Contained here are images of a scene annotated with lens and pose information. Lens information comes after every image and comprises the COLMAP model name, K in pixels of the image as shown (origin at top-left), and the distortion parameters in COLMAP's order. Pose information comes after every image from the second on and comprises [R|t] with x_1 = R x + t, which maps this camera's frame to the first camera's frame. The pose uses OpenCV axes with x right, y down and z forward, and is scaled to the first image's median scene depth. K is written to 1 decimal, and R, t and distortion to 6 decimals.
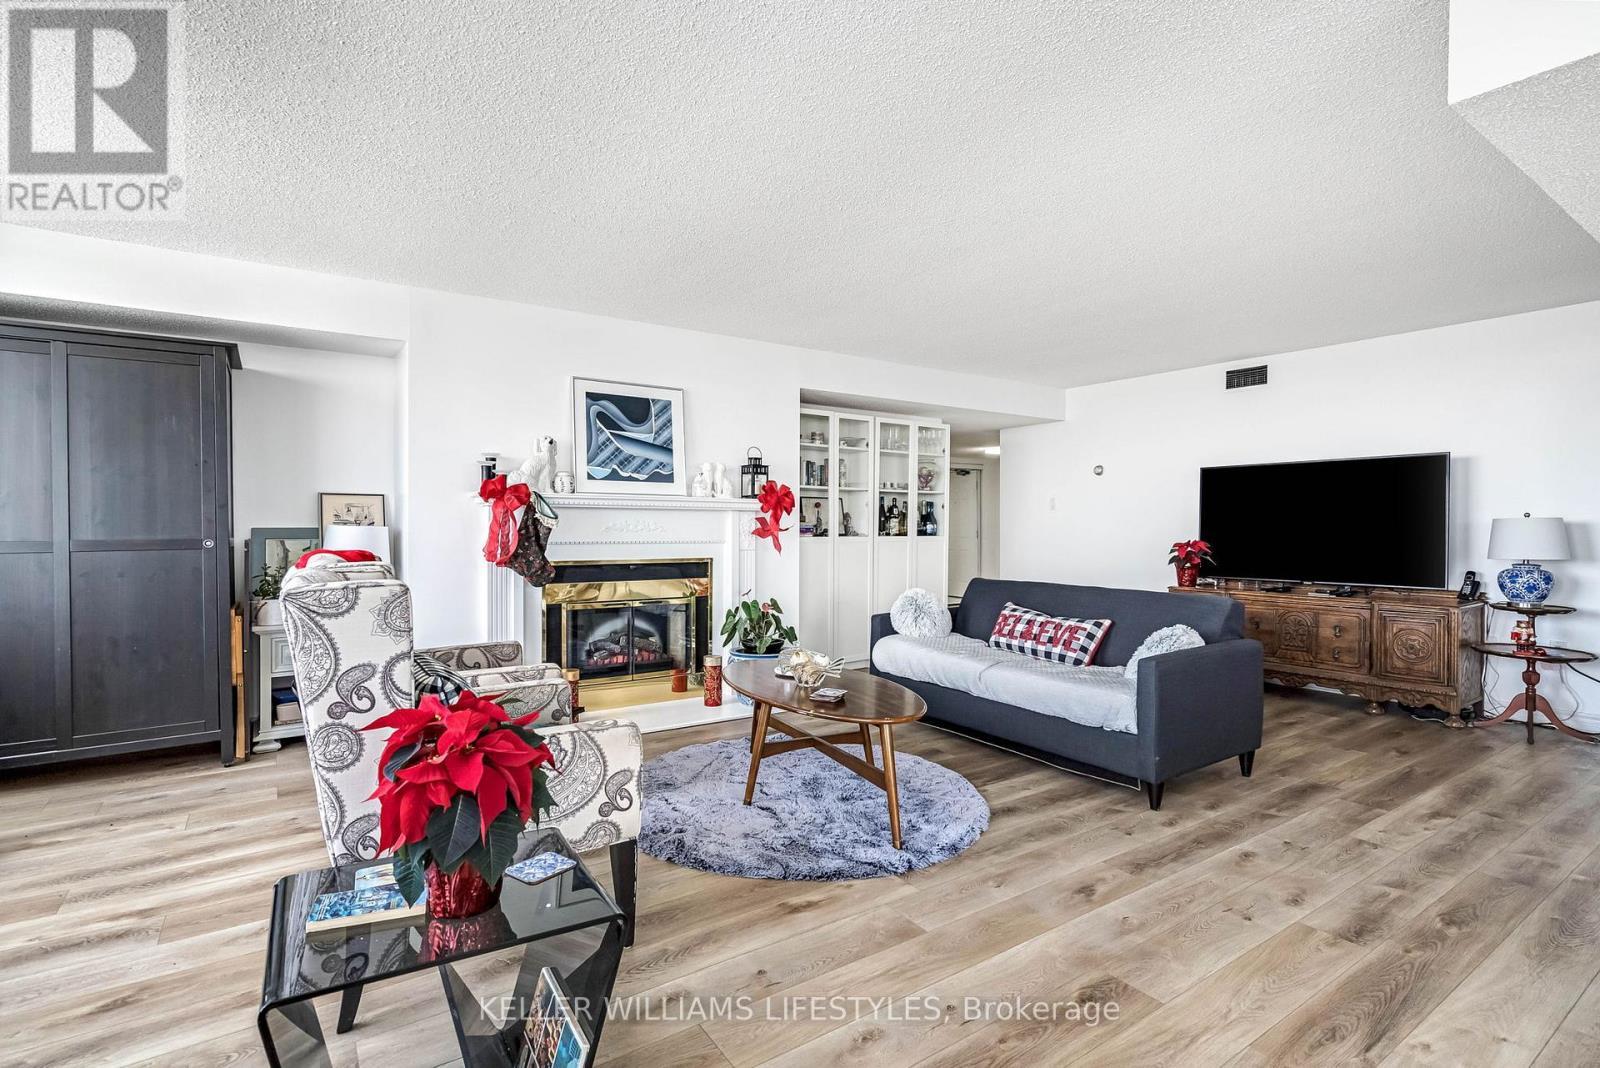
lens RADIAL K [[725.3, 0, 806.0], [0, 725.3, 537.7], [0, 0, 1]] dist [-0.001715, -0.000533]
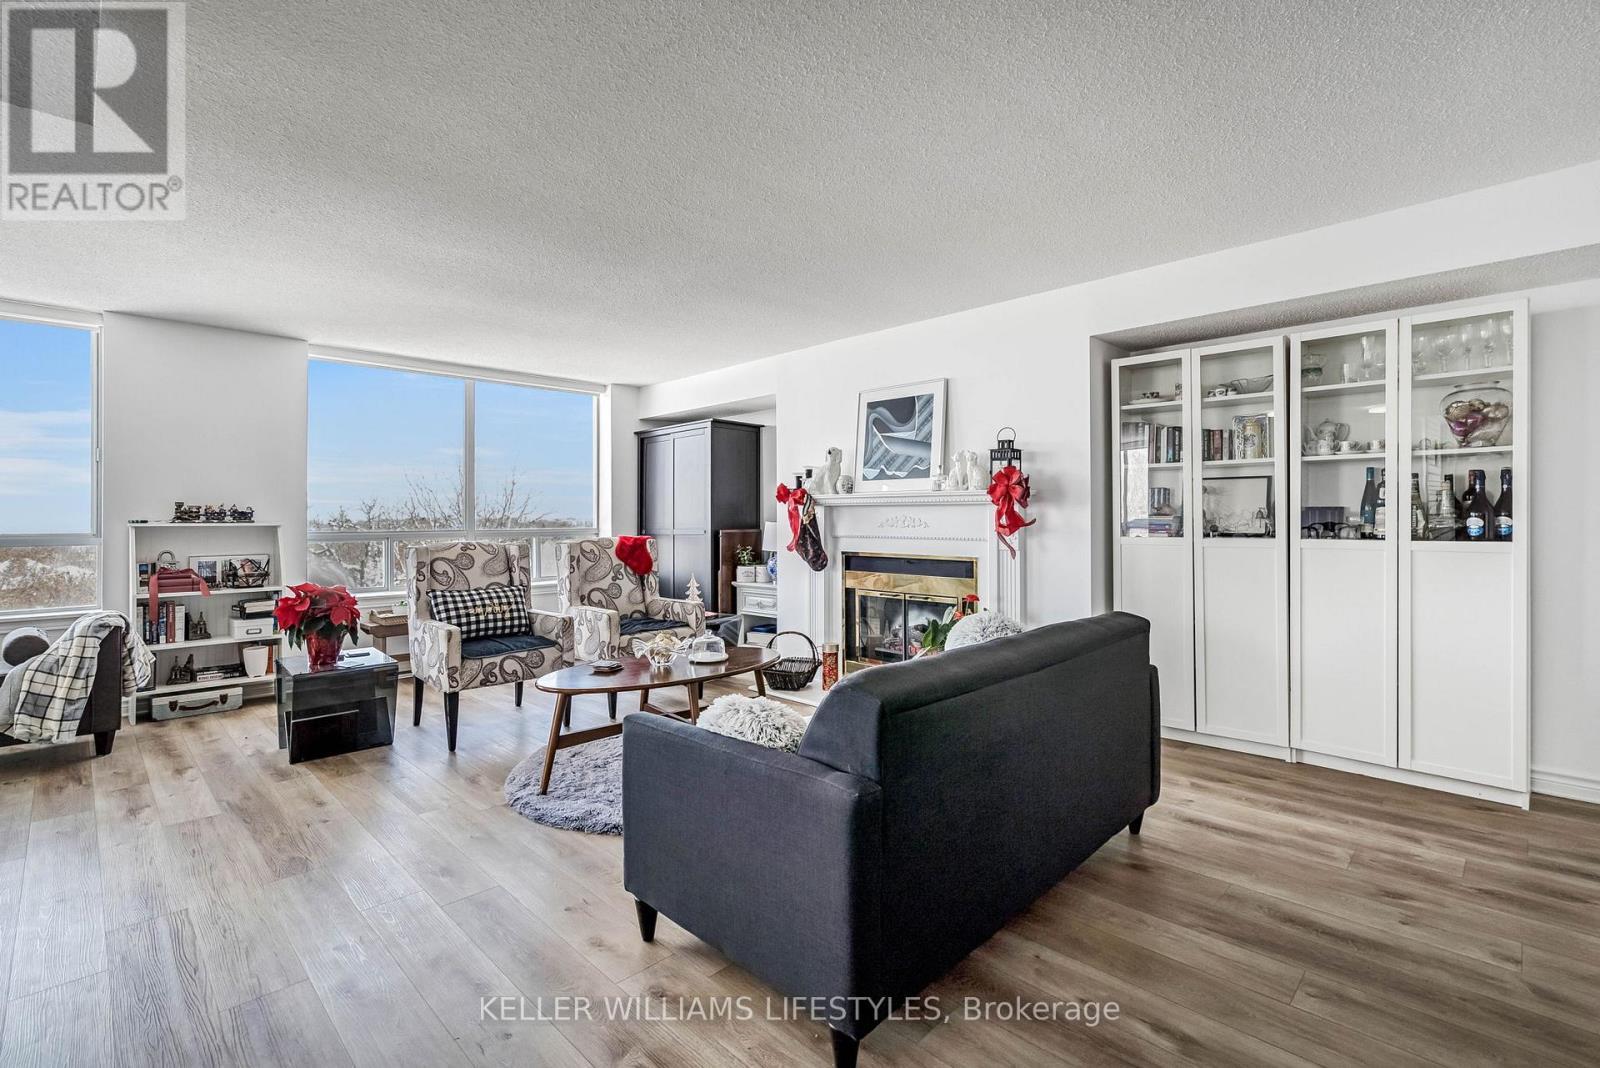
lens RADIAL K [[745.9, 0, 794.4], [0, 745.9, 508.2], [0, 0, 1]] dist [-0.000191, 0.000100]
pose [[0.202340, -0.014196, -0.979212, 0.971333], [-0.012118, 0.999782, -0.016998, -0.019633], [0.979240, 0.015305, 0.202124, 0.791665]]
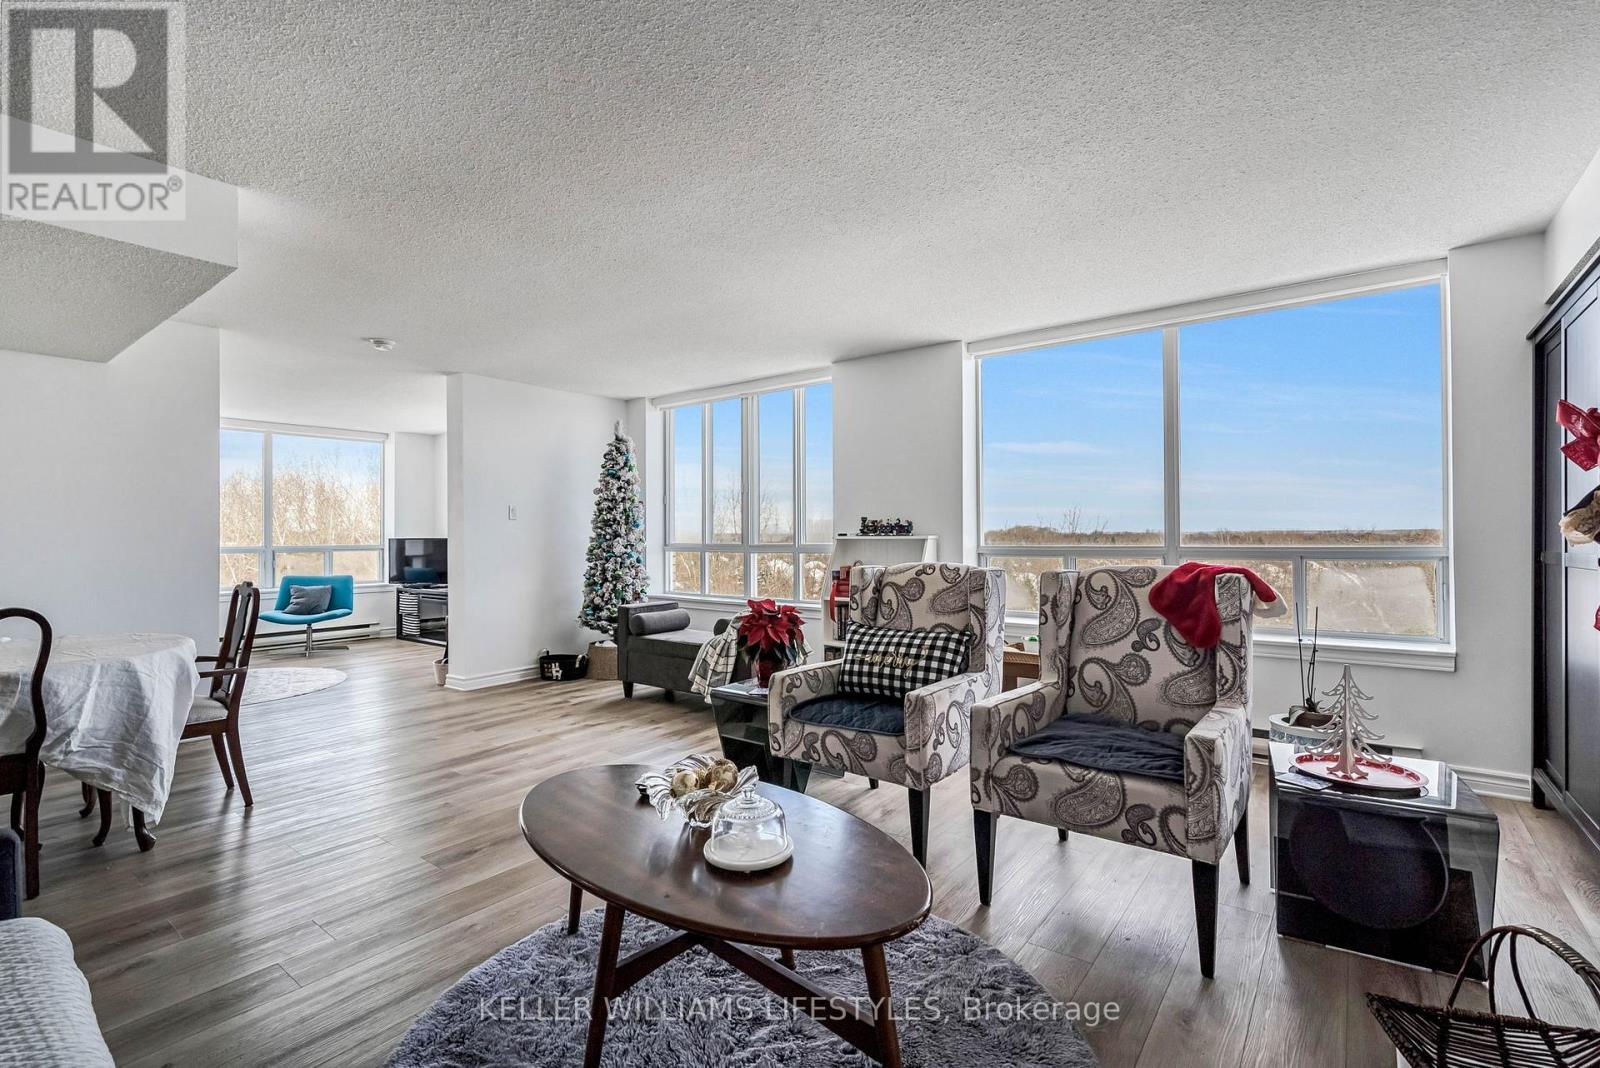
lens RADIAL K [[725.3, 0, 806.0], [0, 725.3, 537.7], [0, 0, 1]] dist [-0.001715, -0.000533]
pose [[-0.942799, 0.009115, -0.333236, 0.079268], [0.003139, 0.999825, 0.018467, -0.025599], [0.333346, 0.016365, -0.942662, 1.287462]]
